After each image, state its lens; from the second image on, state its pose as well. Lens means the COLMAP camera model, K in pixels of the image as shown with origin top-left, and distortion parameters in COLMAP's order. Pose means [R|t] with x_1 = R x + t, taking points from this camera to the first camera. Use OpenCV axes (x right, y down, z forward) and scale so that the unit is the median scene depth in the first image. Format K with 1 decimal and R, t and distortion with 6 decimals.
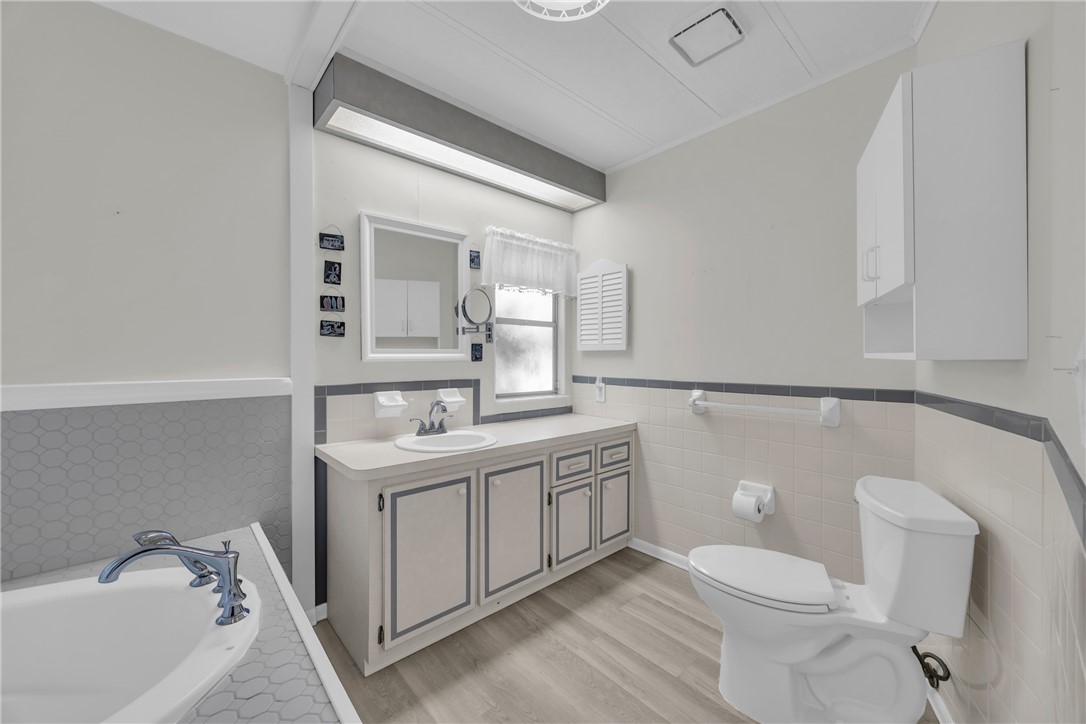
lens RADIAL K [[419.3, 0, 542.2], [0, 419.3, 347.1], [0, 0, 1]] dist [-0.000078, -0.000067]
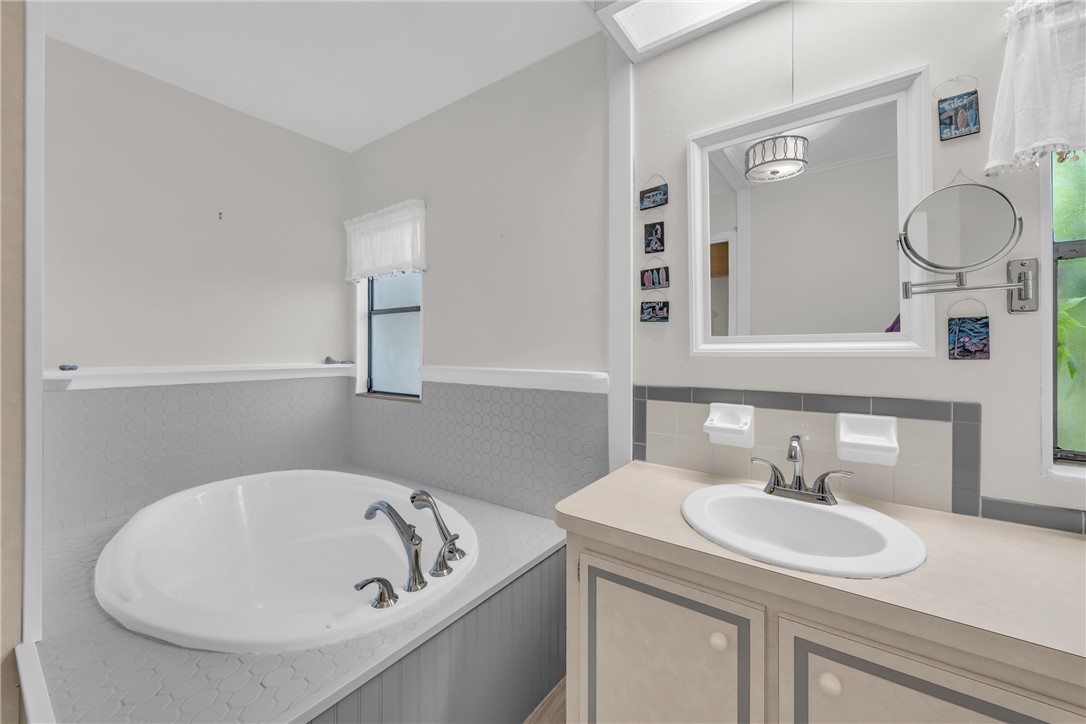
lens RADIAL K [[419.3, 0, 542.2], [0, 419.3, 347.1], [0, 0, 1]] dist [-0.000078, -0.000067]
pose [[0.220885, -0.011060, -0.975237, 0.187742], [0.015847, 0.999844, -0.007750, 0.022031], [0.975171, -0.013743, 0.221026, 0.622255]]
